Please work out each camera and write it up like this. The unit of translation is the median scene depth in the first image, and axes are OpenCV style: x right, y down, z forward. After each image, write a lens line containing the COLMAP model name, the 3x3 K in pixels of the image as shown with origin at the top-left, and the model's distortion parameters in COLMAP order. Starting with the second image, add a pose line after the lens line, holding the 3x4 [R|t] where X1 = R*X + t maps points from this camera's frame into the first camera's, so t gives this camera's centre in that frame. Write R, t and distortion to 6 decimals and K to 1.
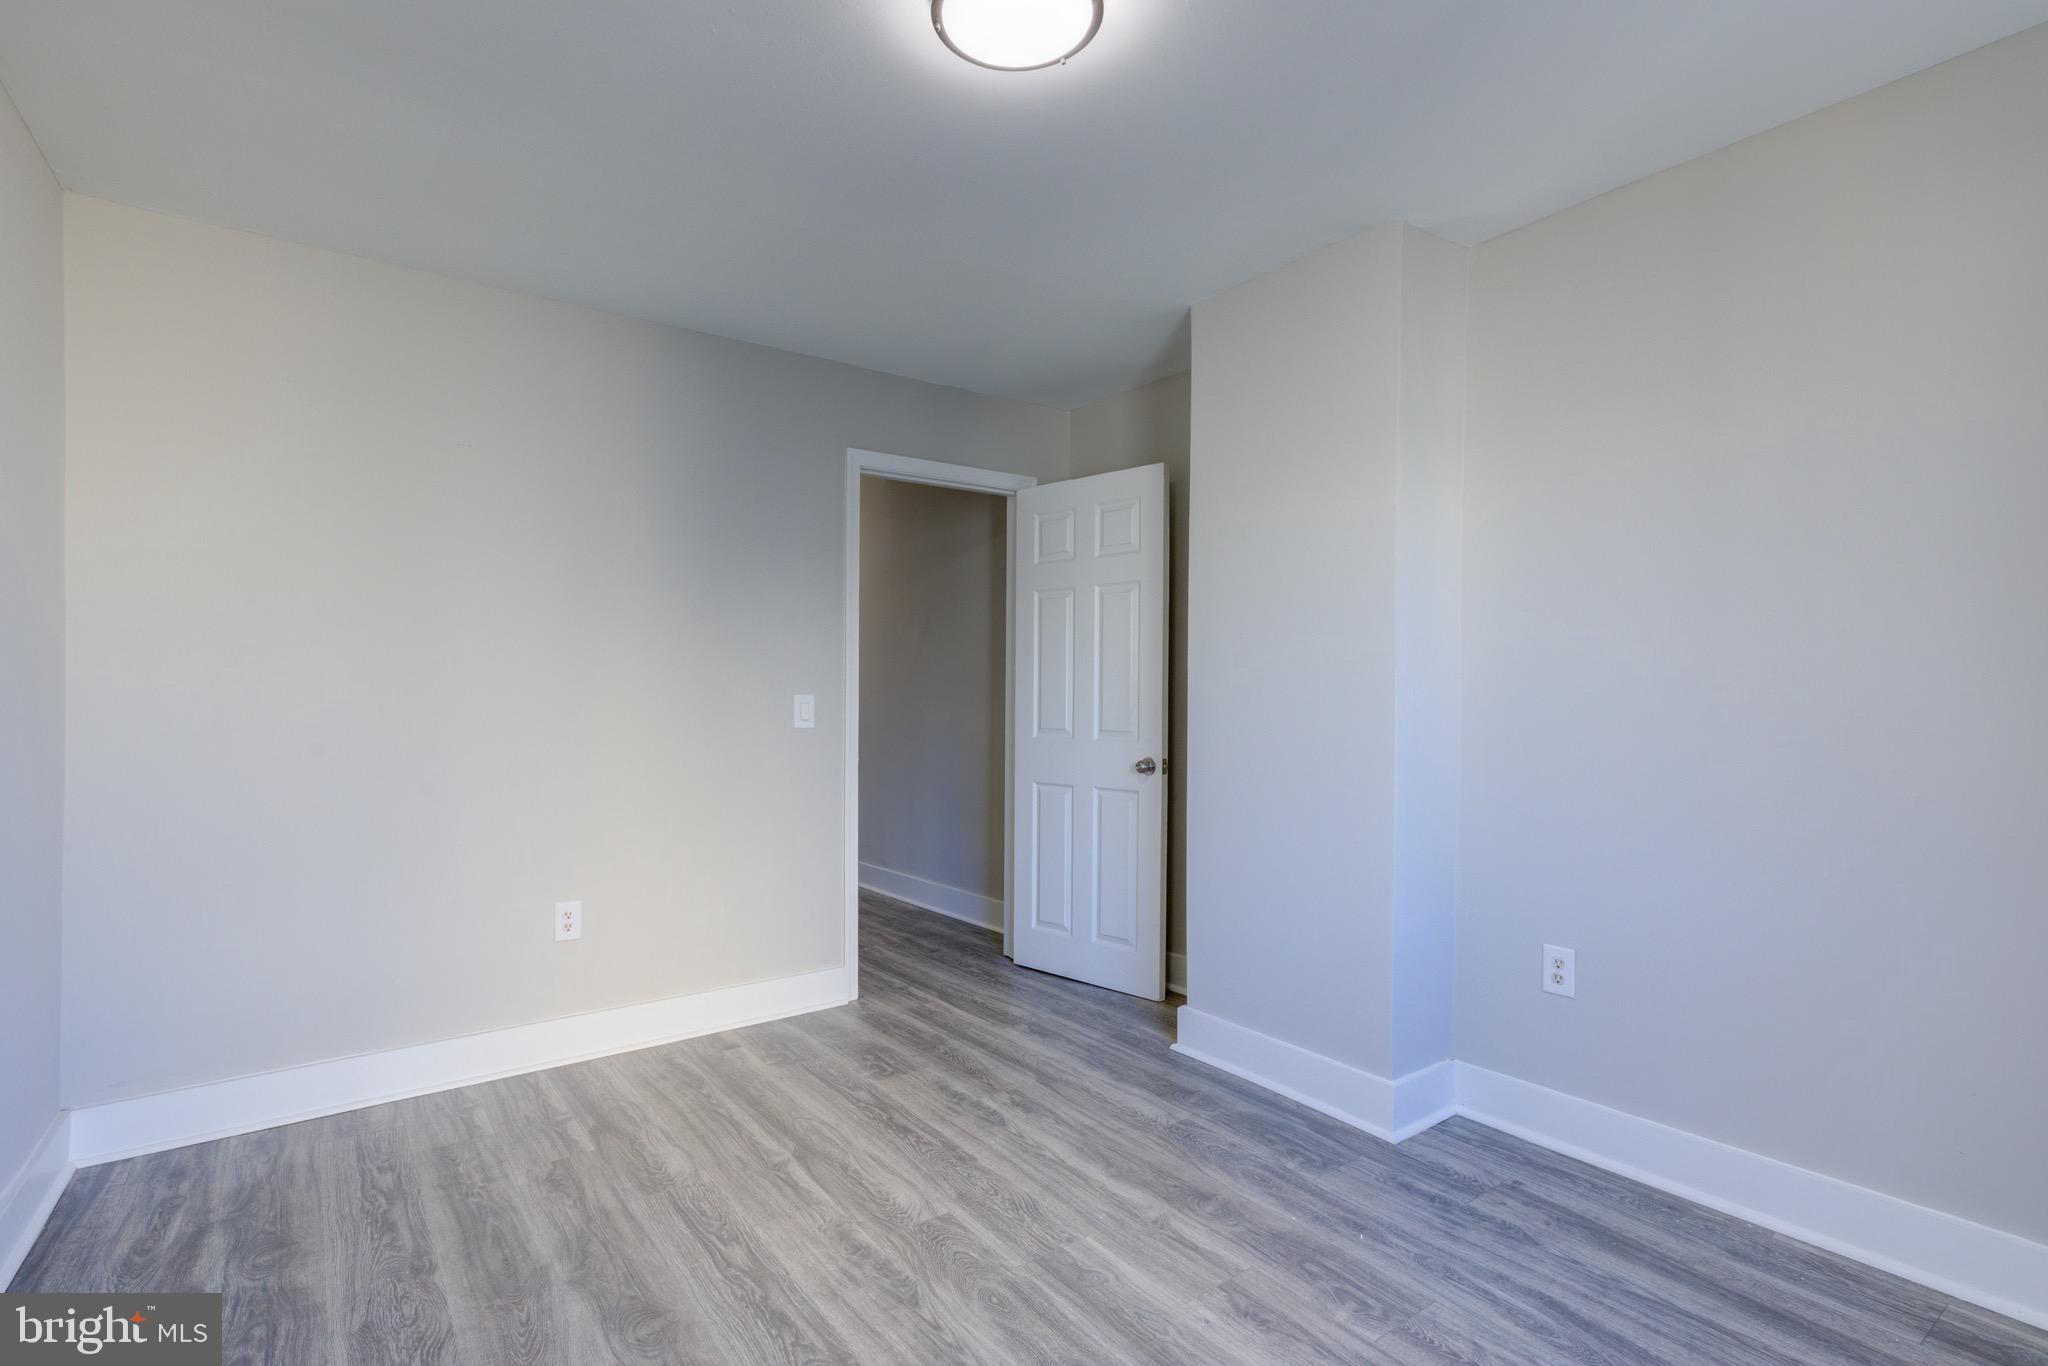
lens RADIAL K [[958.4, 0, 1064.4], [0, 958.4, 722.1], [0, 0, 1]] dist [-0.009120, 0.004076]
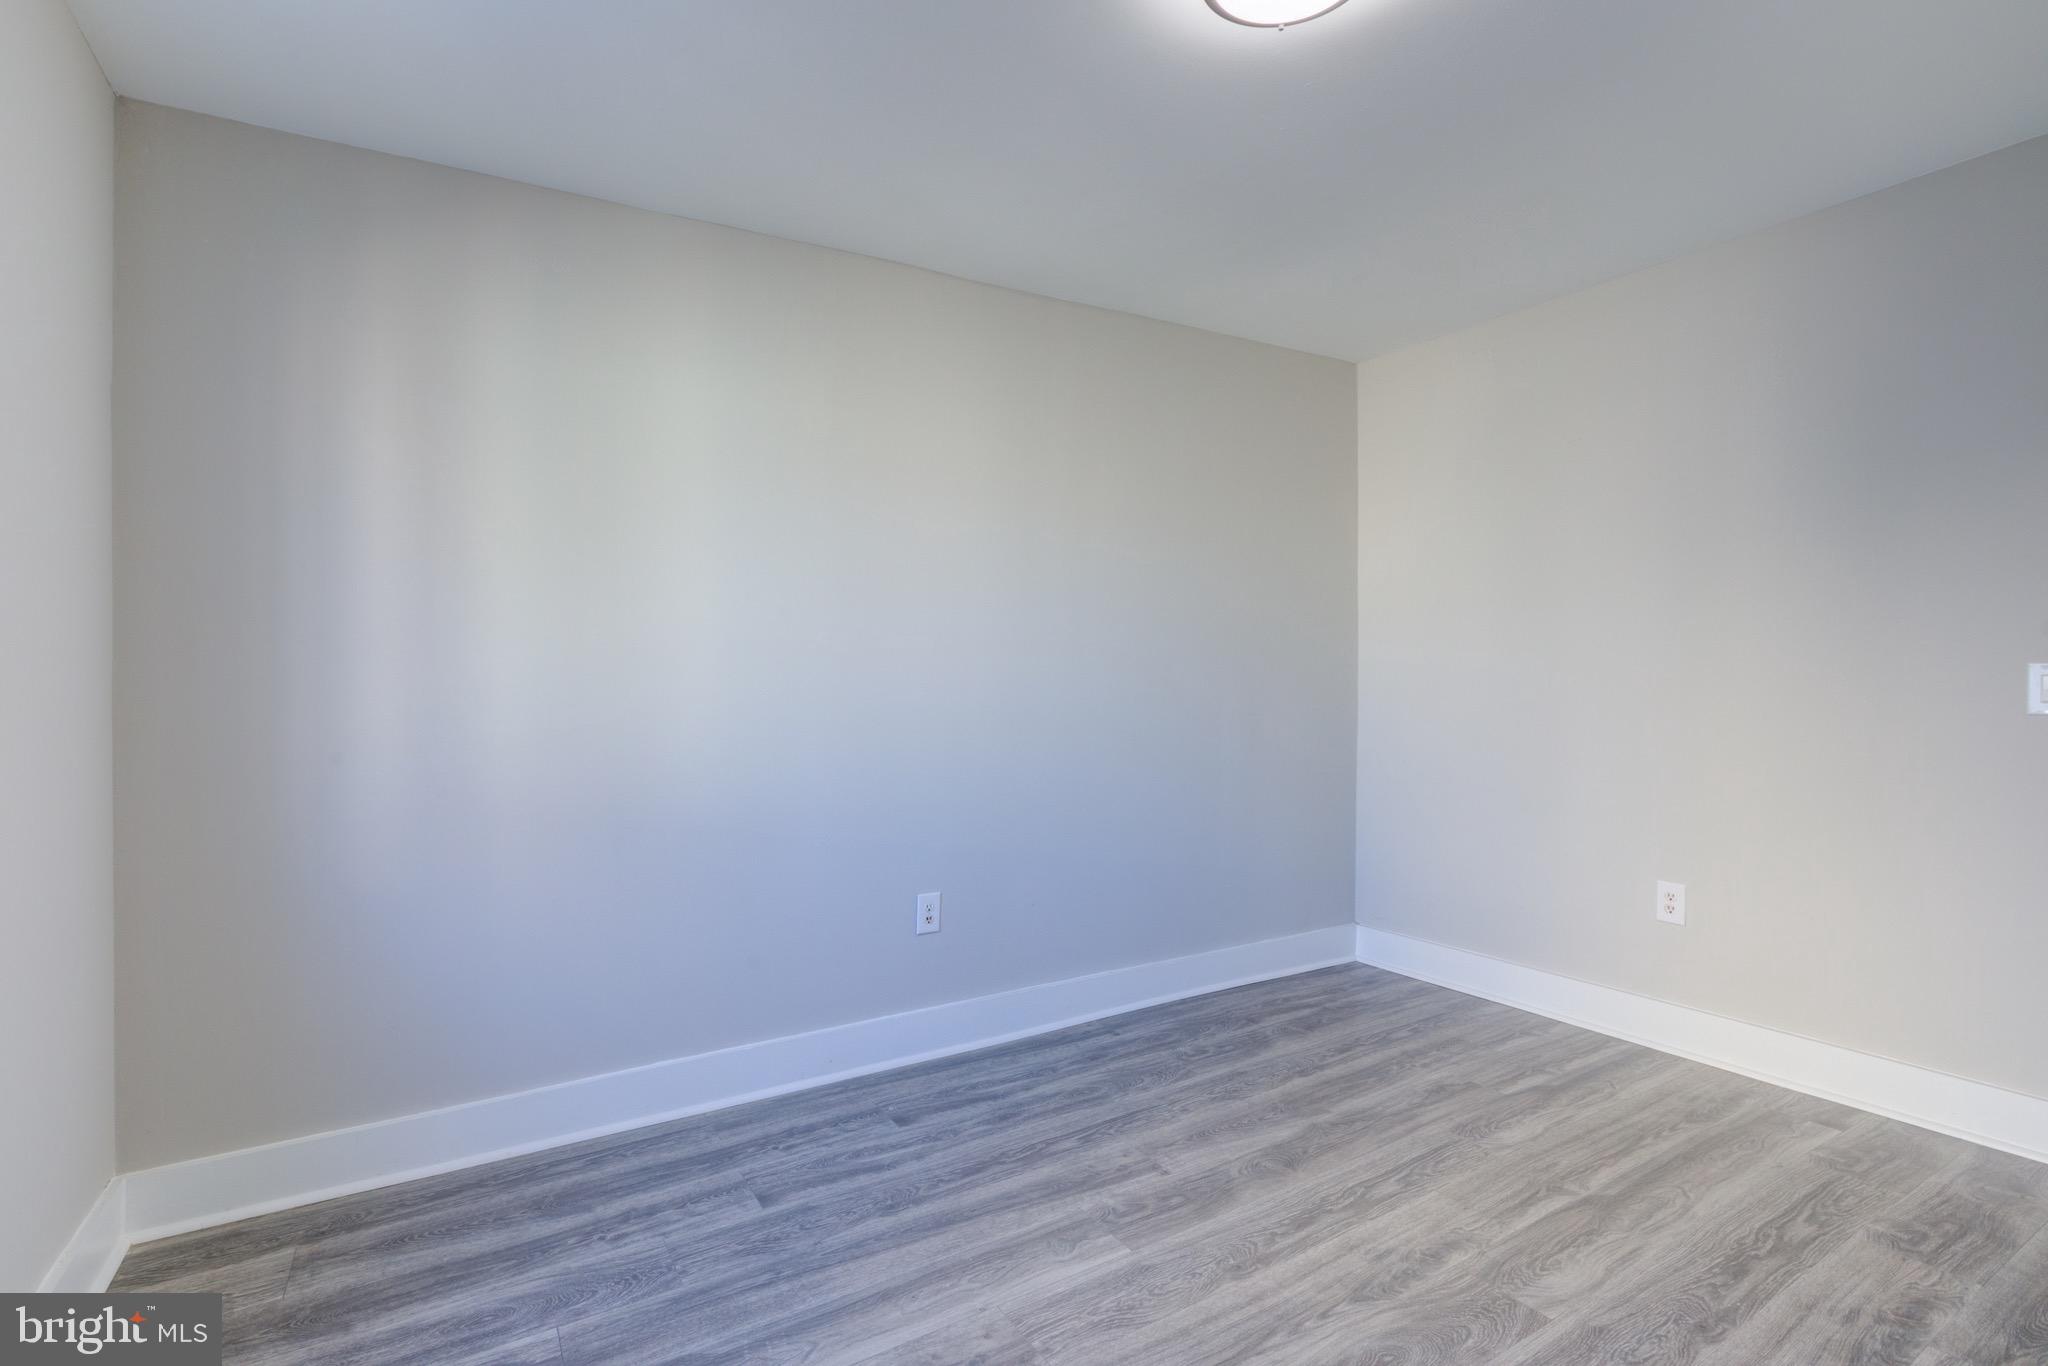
lens RADIAL K [[958.4, 0, 1024.6], [0, 958.4, 666.9], [0, 0, 1]] dist [-0.009120, 0.004076]
pose [[-0.084400, -0.005416, -0.996417, 0.575079], [-0.019706, 0.999799, -0.003765, -0.014454], [0.996237, 0.019317, -0.084490, 0.503976]]
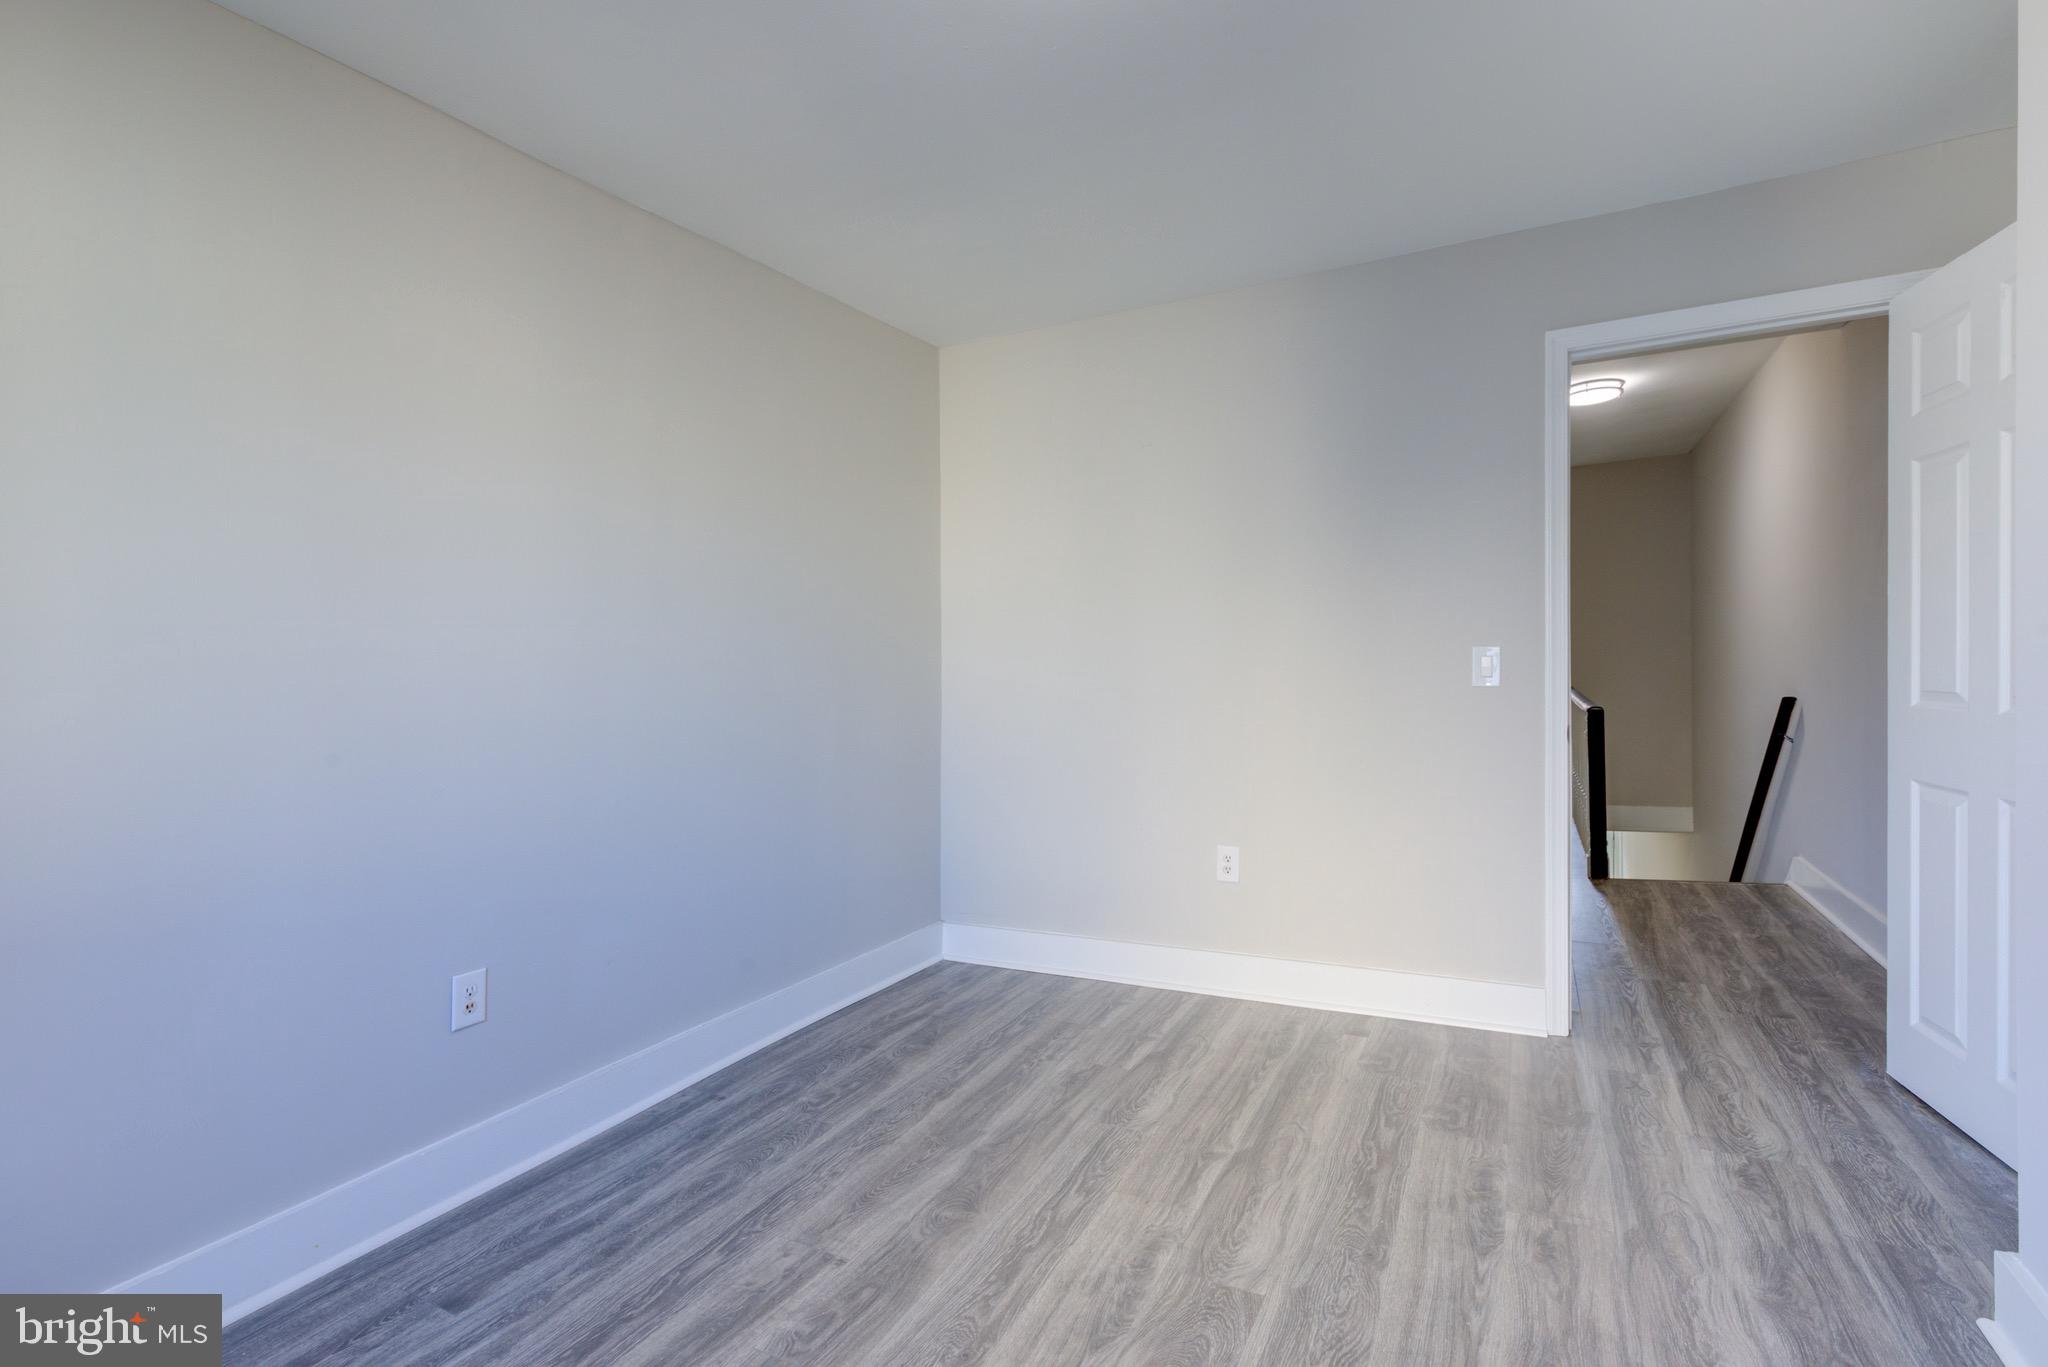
lens RADIAL K [[958.4, 0, 1023.4], [0, 958.4, 666.3], [0, 0, 1]] dist [-0.009120, 0.004076]
pose [[0.430431, -0.009223, -0.902576, 0.420484], [0.001696, 0.999954, -0.009409, -0.005462], [0.902622, 0.002520, 0.430427, 0.384318]]
